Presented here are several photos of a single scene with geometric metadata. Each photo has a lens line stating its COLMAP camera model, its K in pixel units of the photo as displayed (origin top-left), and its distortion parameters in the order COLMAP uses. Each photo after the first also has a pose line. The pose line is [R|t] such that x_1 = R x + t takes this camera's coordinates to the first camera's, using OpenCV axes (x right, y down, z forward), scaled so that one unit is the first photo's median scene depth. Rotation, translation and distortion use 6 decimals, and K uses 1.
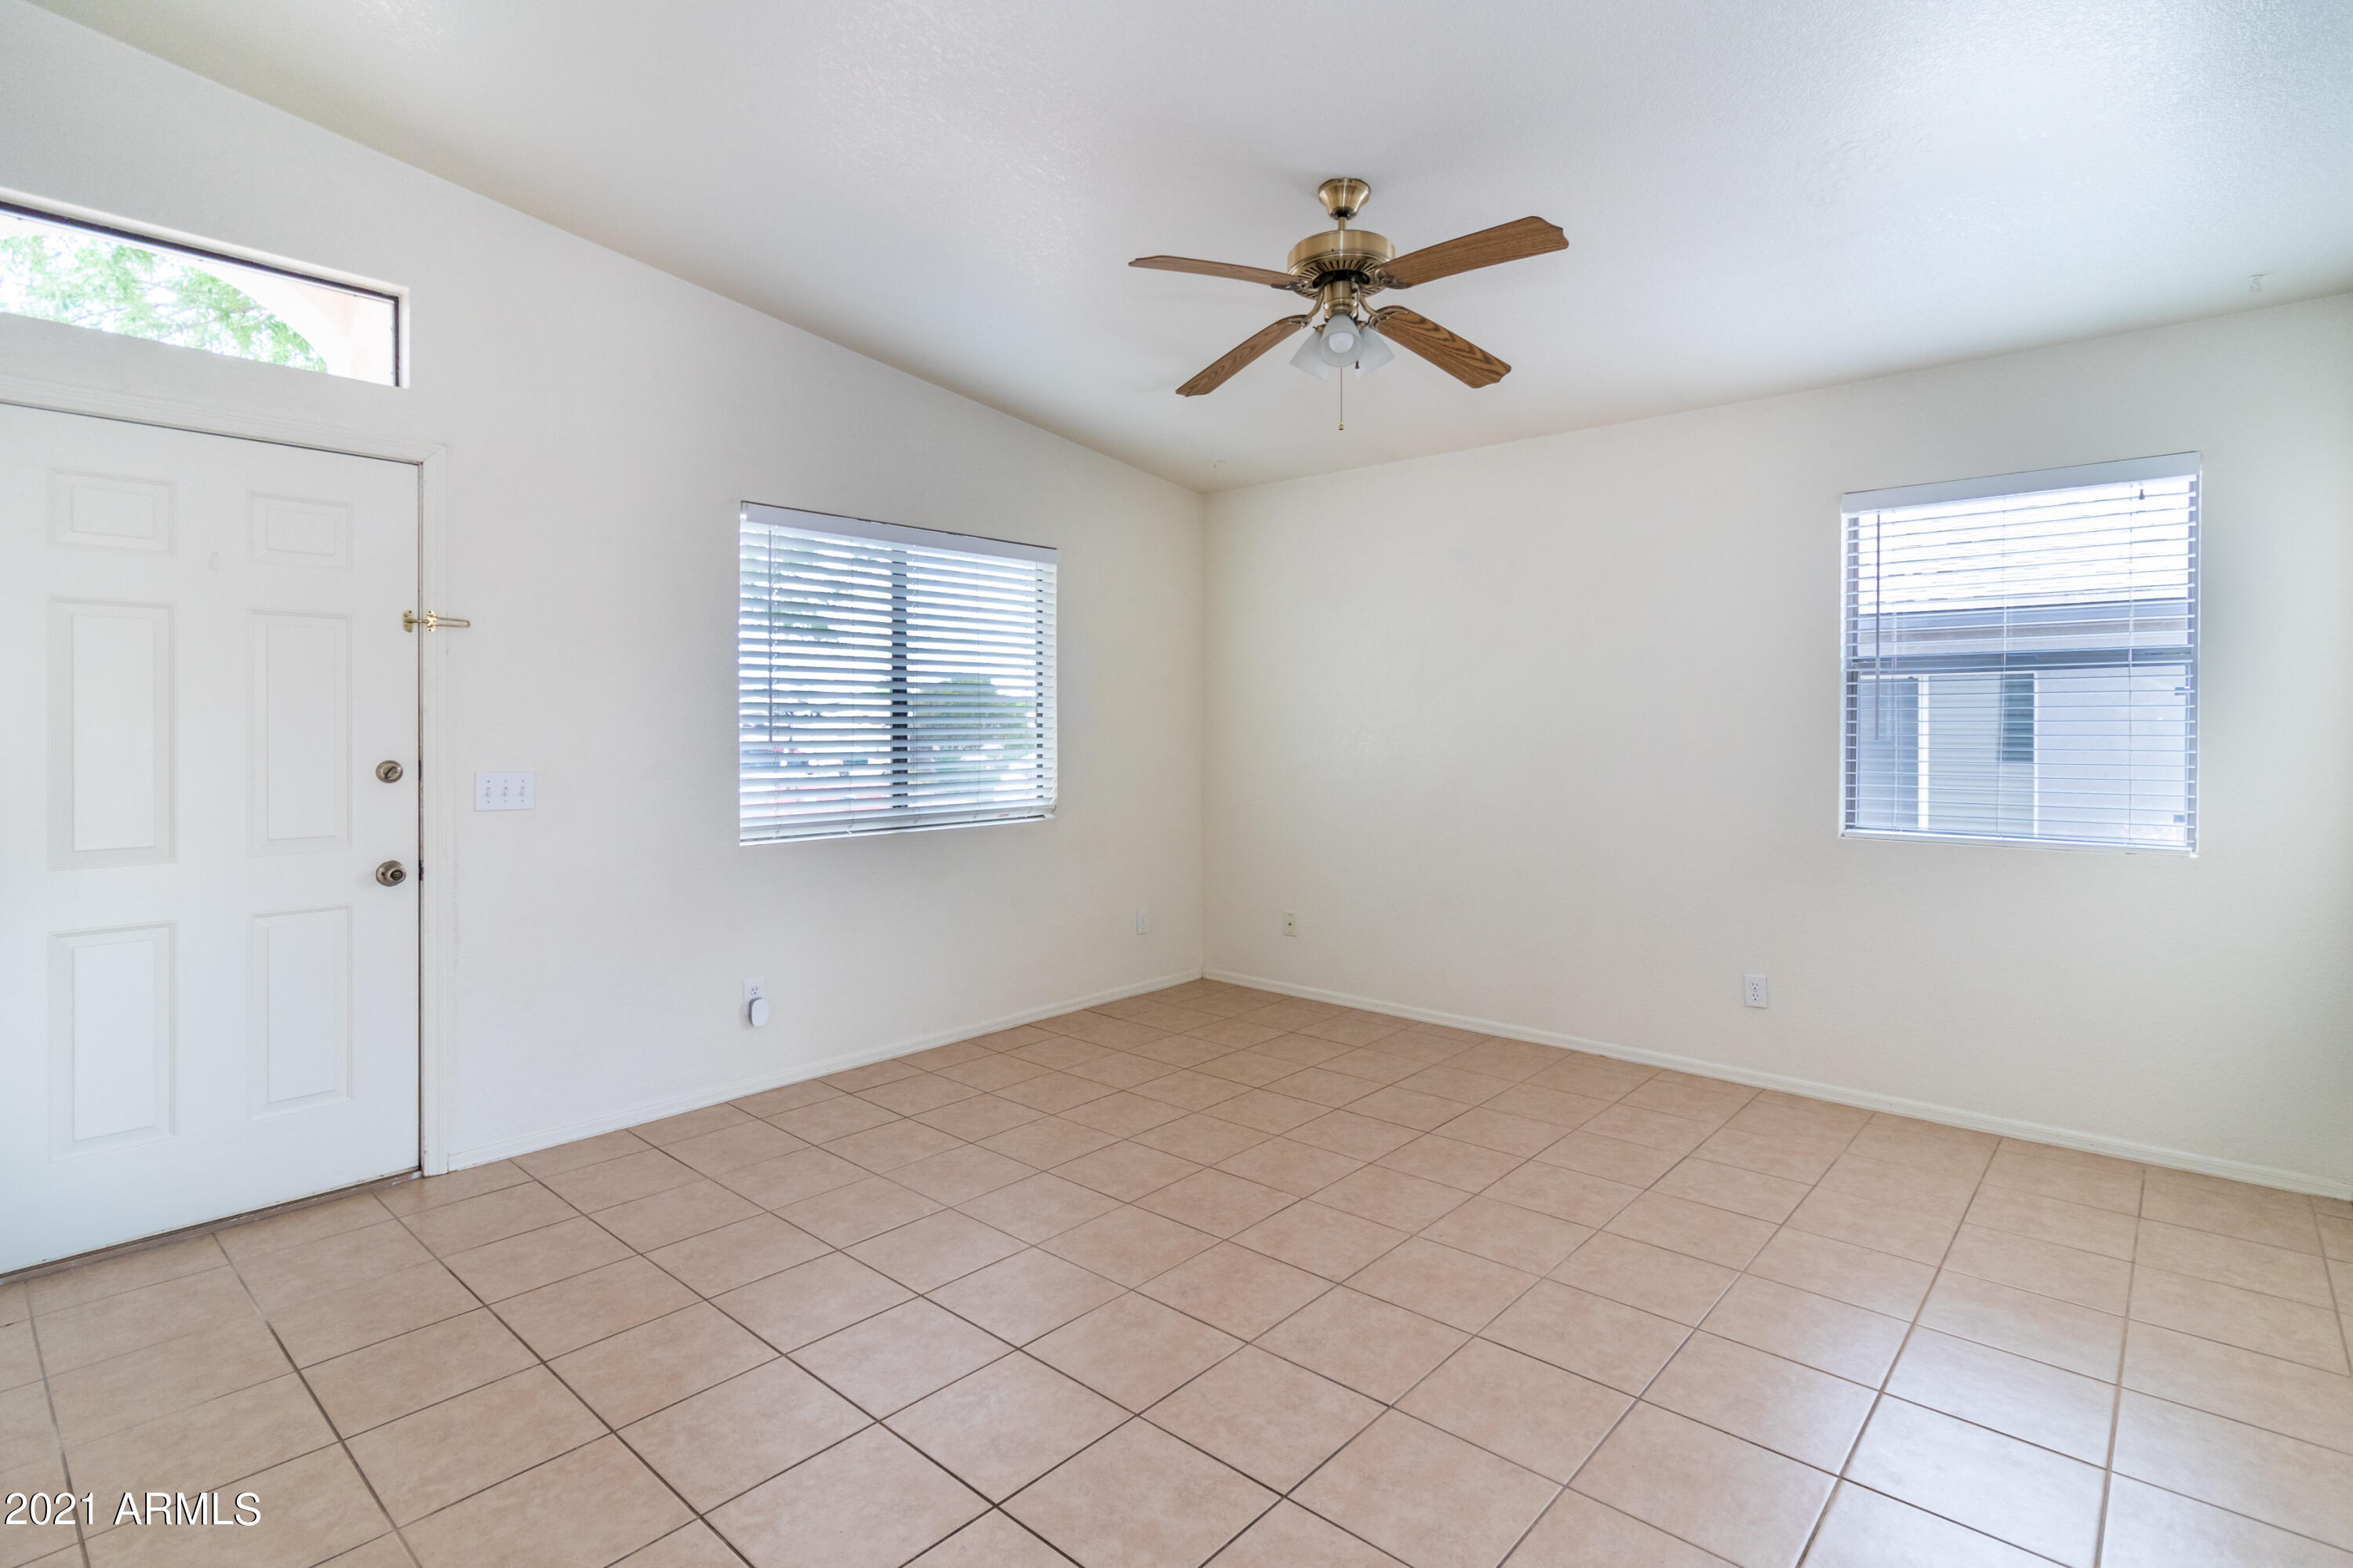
lens RADIAL K [[1169.0, 0, 1184.9], [0, 1169.0, 713.6], [0, 0, 1]] dist [-0.000222, 0.000755]
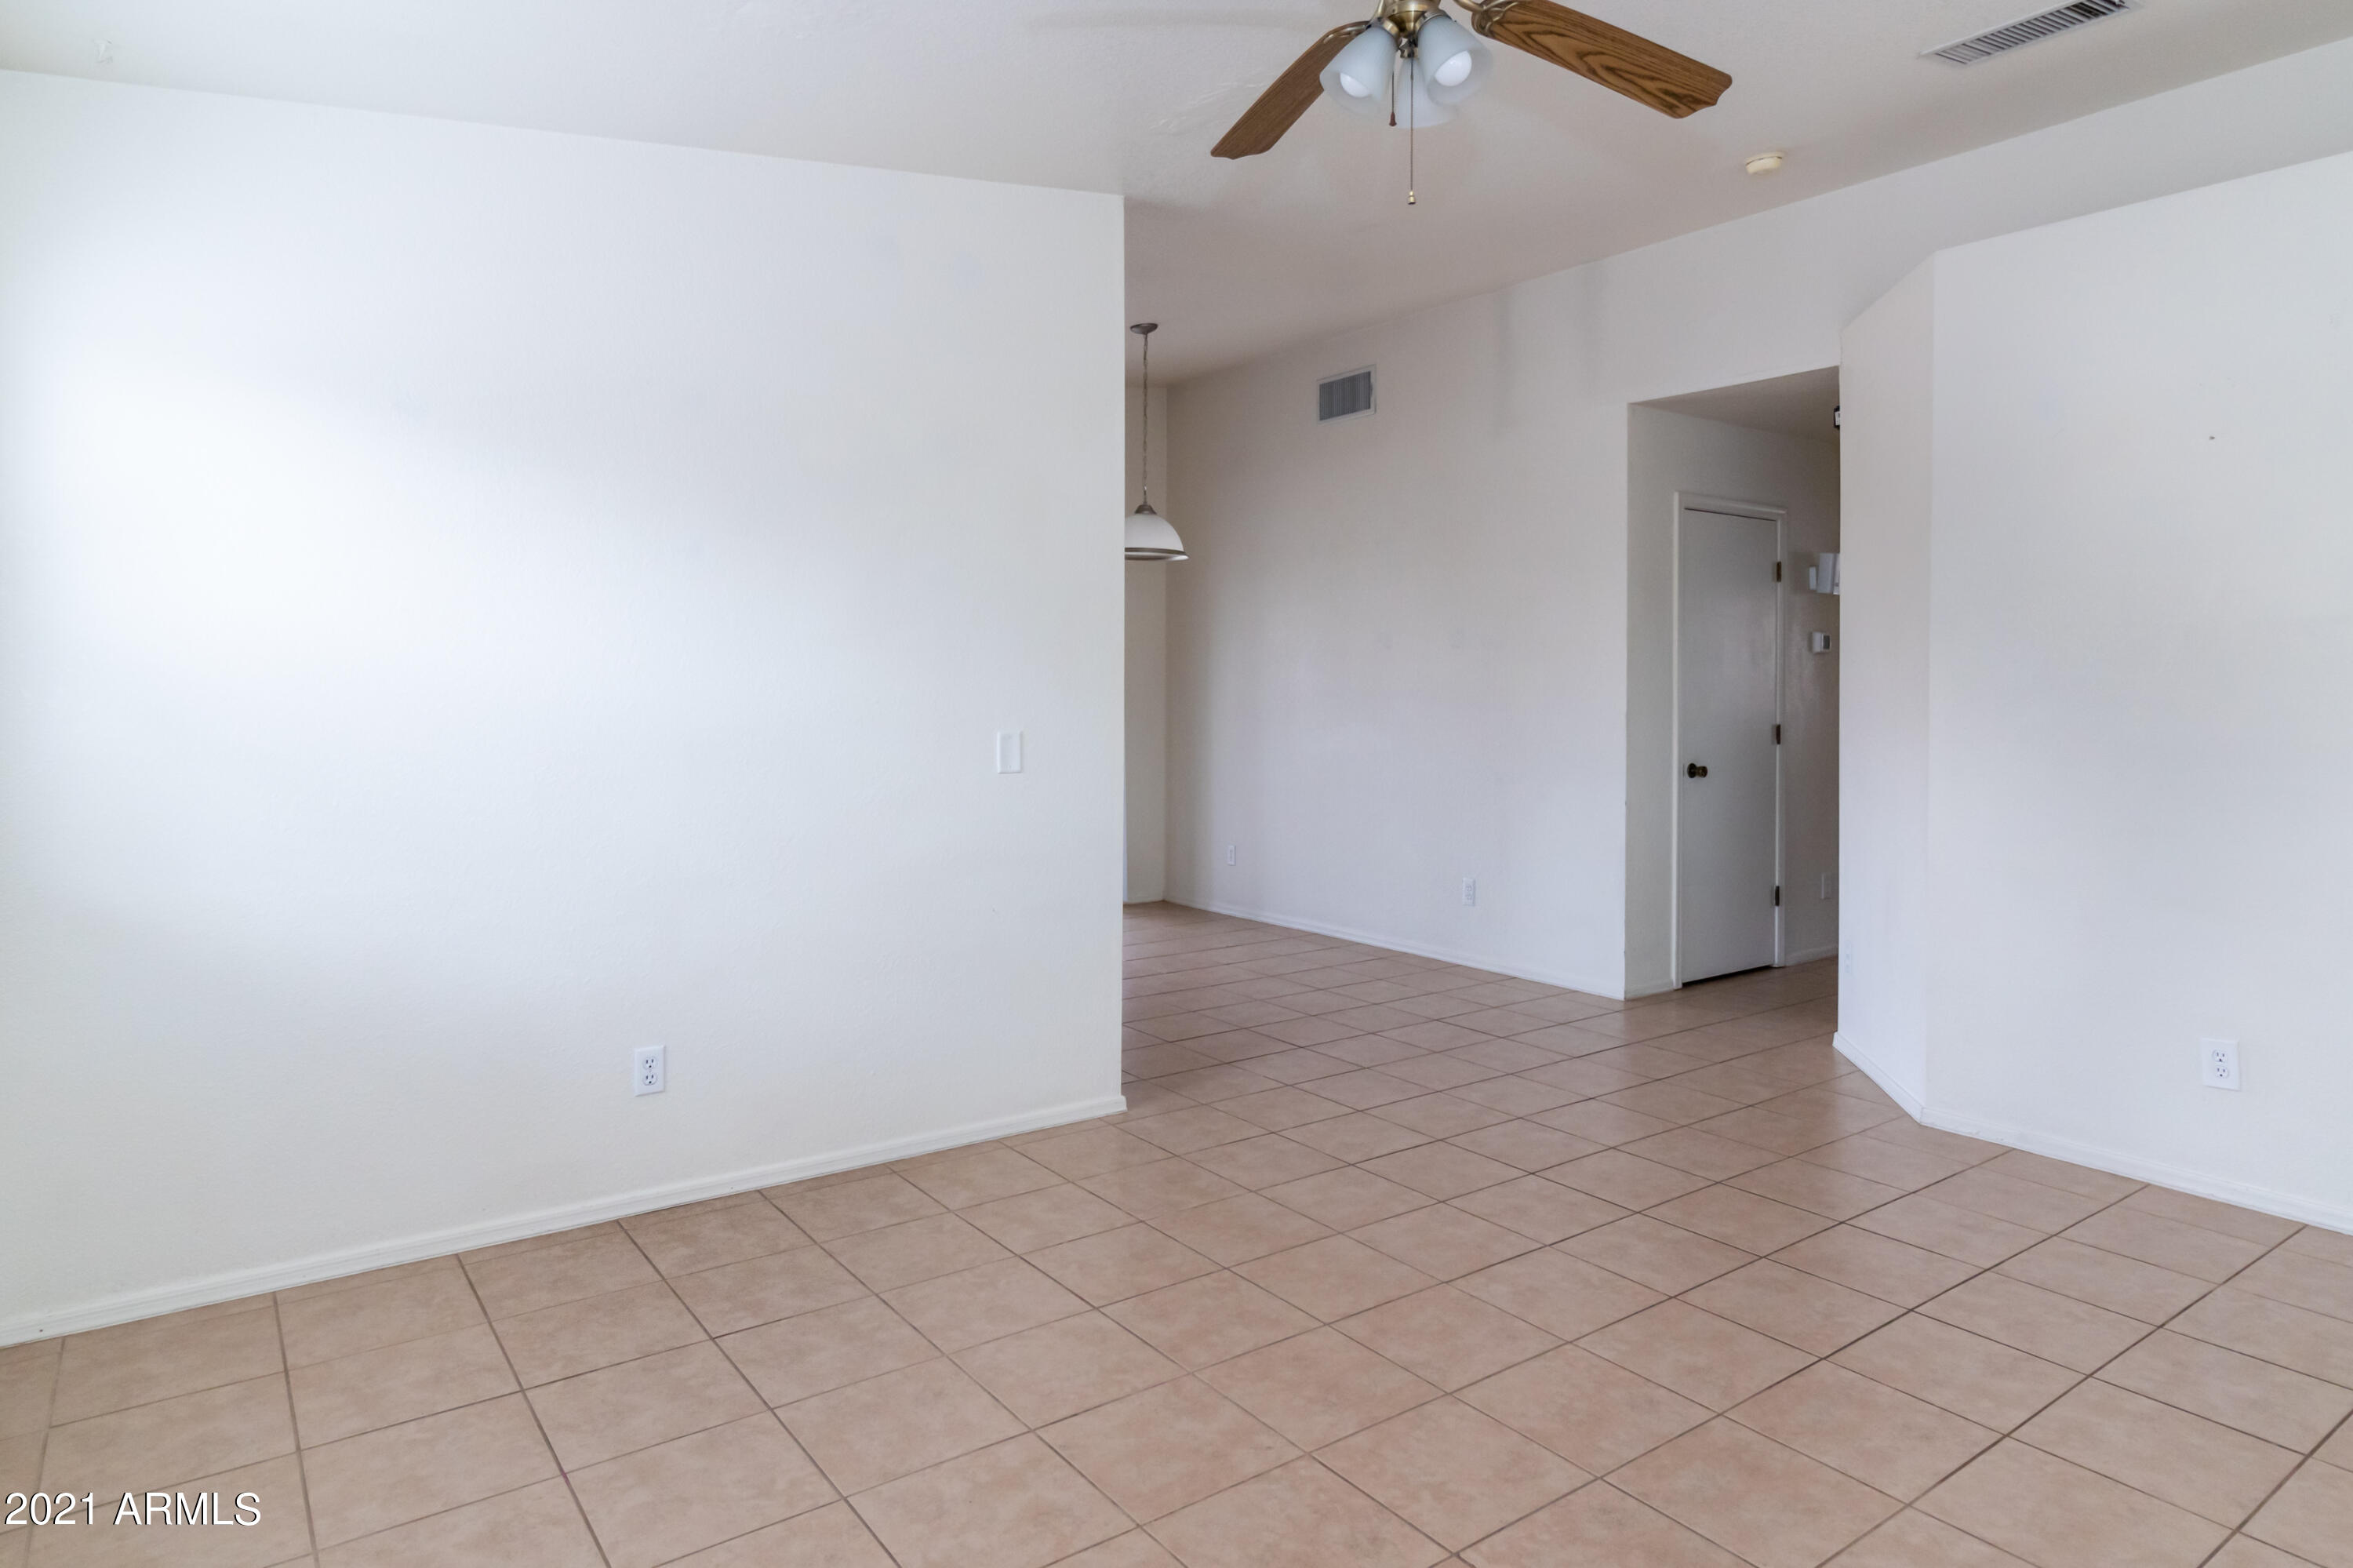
lens RADIAL K [[1442.8, 0, 1234.4], [0, 1442.8, 690.1], [0, 0, 1]] dist [0.004410, 0.001749]
pose [[-0.980822, -0.006214, 0.194808, 0.075260], [-0.007206, 0.999964, -0.004382, 0.013788], [-0.194774, -0.005702, -0.980832, 1.725520]]
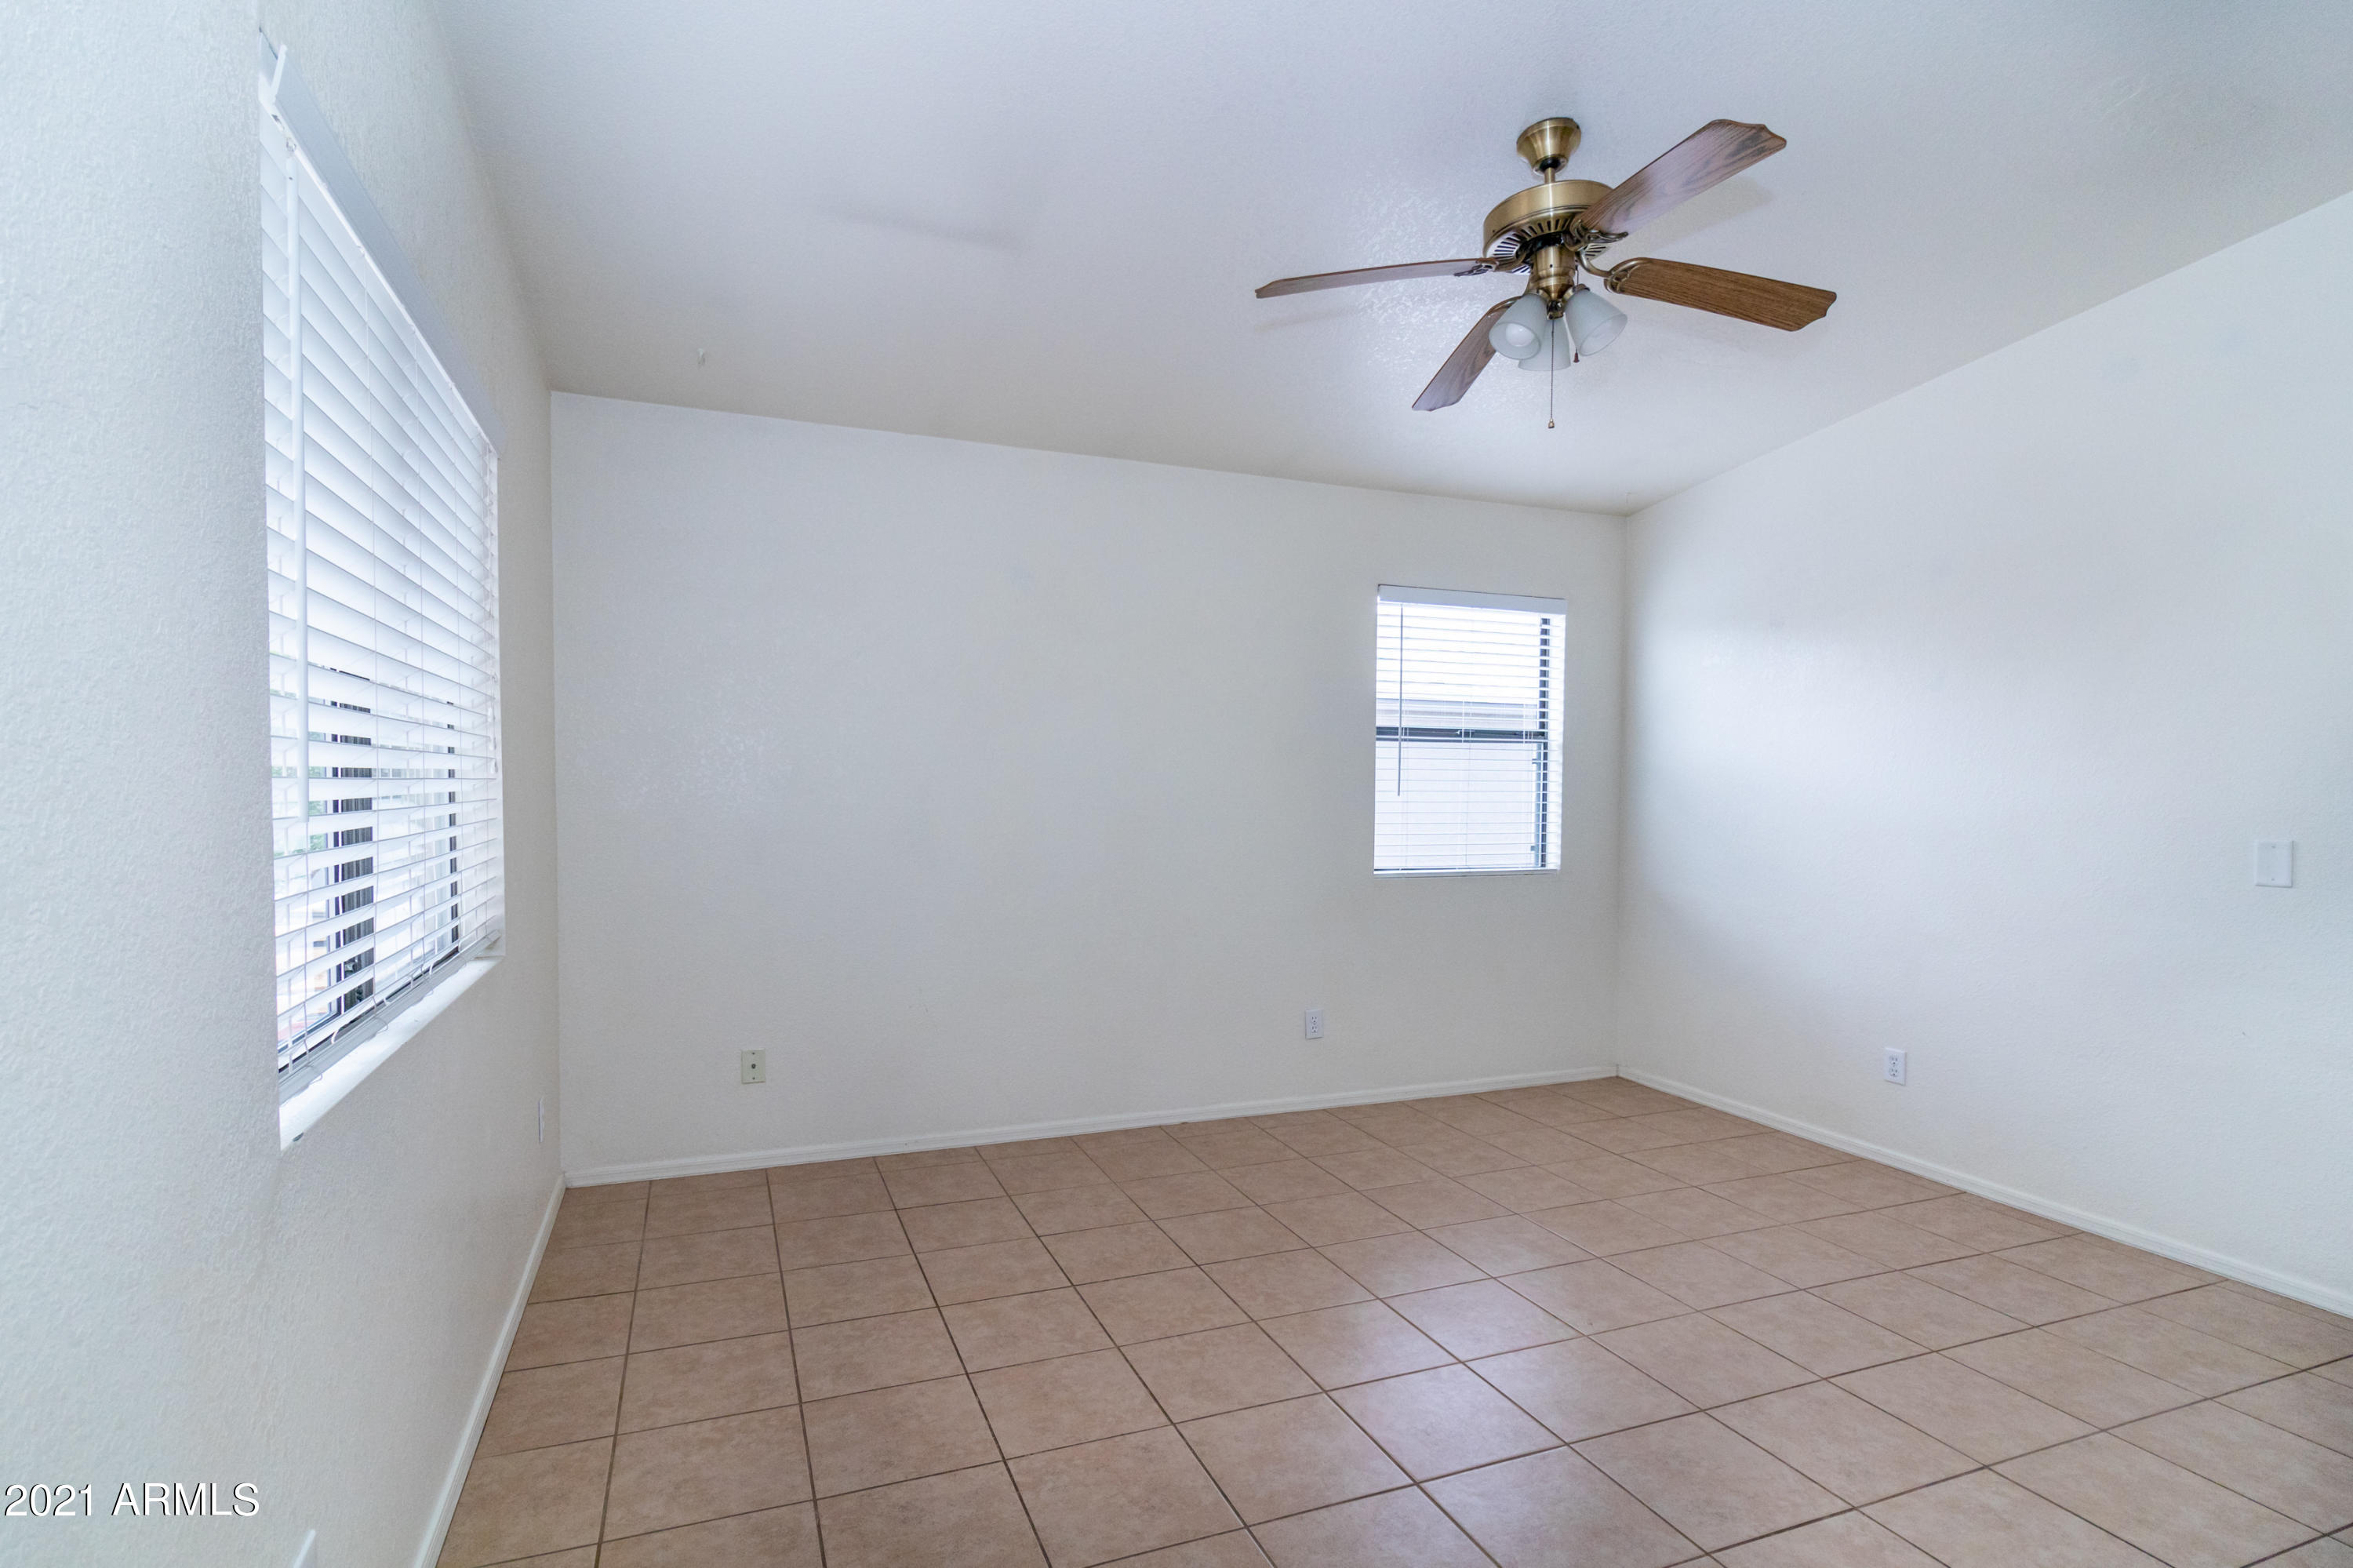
lens RADIAL K [[1147.1, 0, 1186.0], [0, 1147.1, 812.8], [0, 0, 1]] dist [0.001768, 0.001247]
pose [[0.446179, -0.019097, 0.894740, -0.708111], [-0.016093, 0.999439, 0.029357, 0.011693], [-0.894799, -0.027498, 0.445621, 0.844003]]
